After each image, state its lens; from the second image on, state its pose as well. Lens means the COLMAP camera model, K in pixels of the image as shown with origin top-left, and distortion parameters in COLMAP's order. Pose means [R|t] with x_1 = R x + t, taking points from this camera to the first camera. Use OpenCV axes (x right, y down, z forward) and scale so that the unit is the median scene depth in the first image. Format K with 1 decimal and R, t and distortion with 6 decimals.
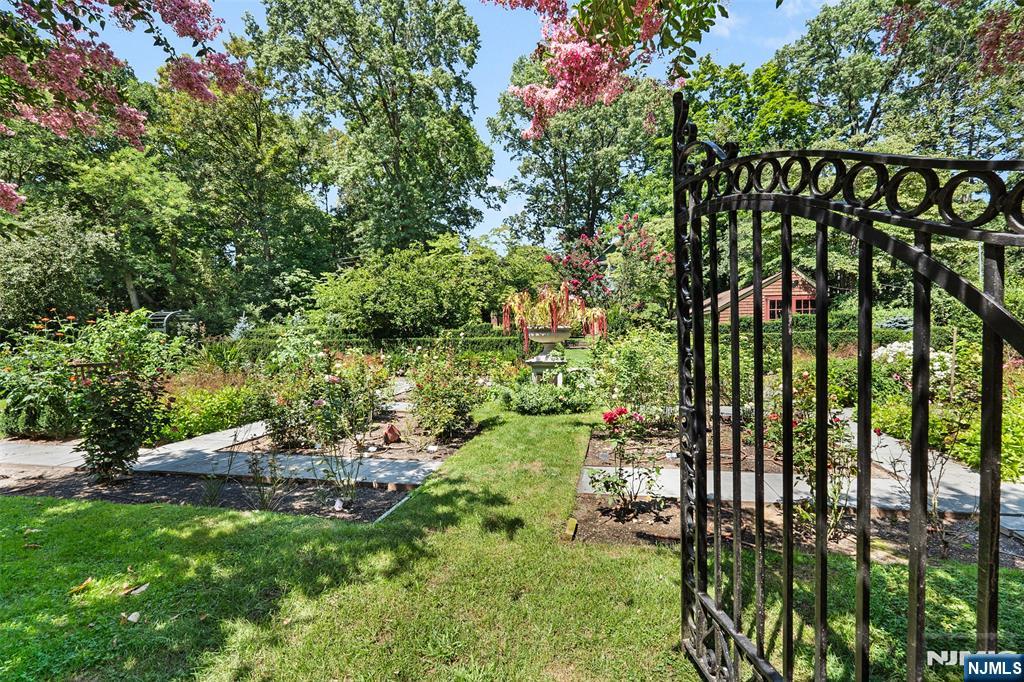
lens RADIAL K [[461.9, 0, 514.4], [0, 461.9, 339.2], [0, 0, 1]] dist [-0.005458, -0.000468]
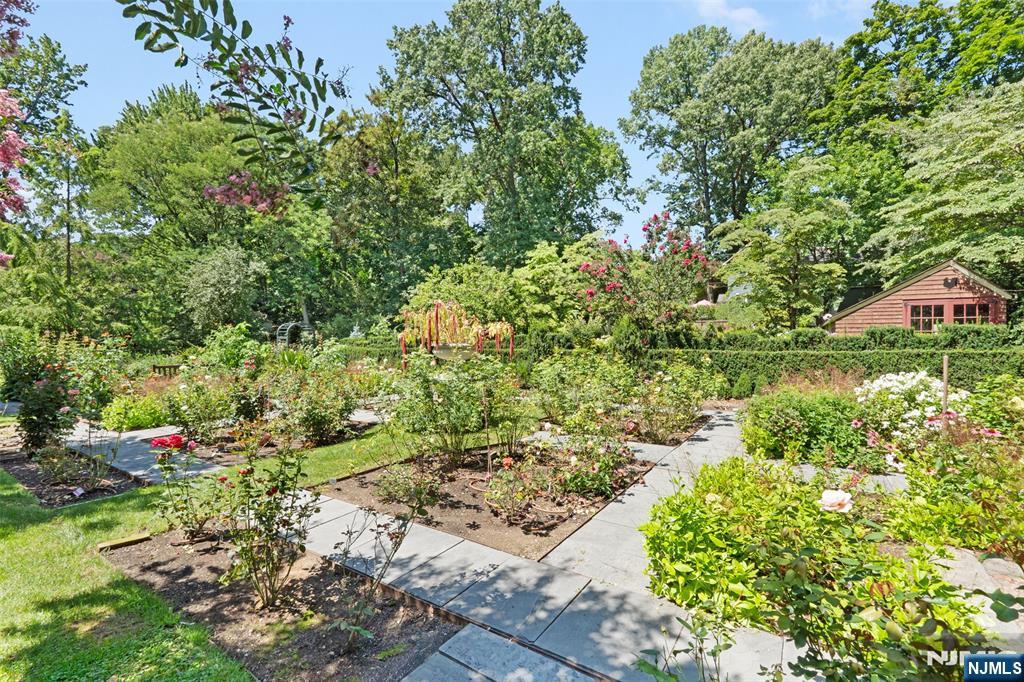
lens RADIAL K [[461.9, 0, 513.6], [0, 461.9, 340.9], [0, 0, 1]] dist [-0.005458, -0.000468]
pose [[0.926806, 0.012760, -0.375322, 0.135622], [-0.015812, 0.999862, -0.005053, -0.007186], [0.375206, 0.010618, 0.926881, 0.032162]]
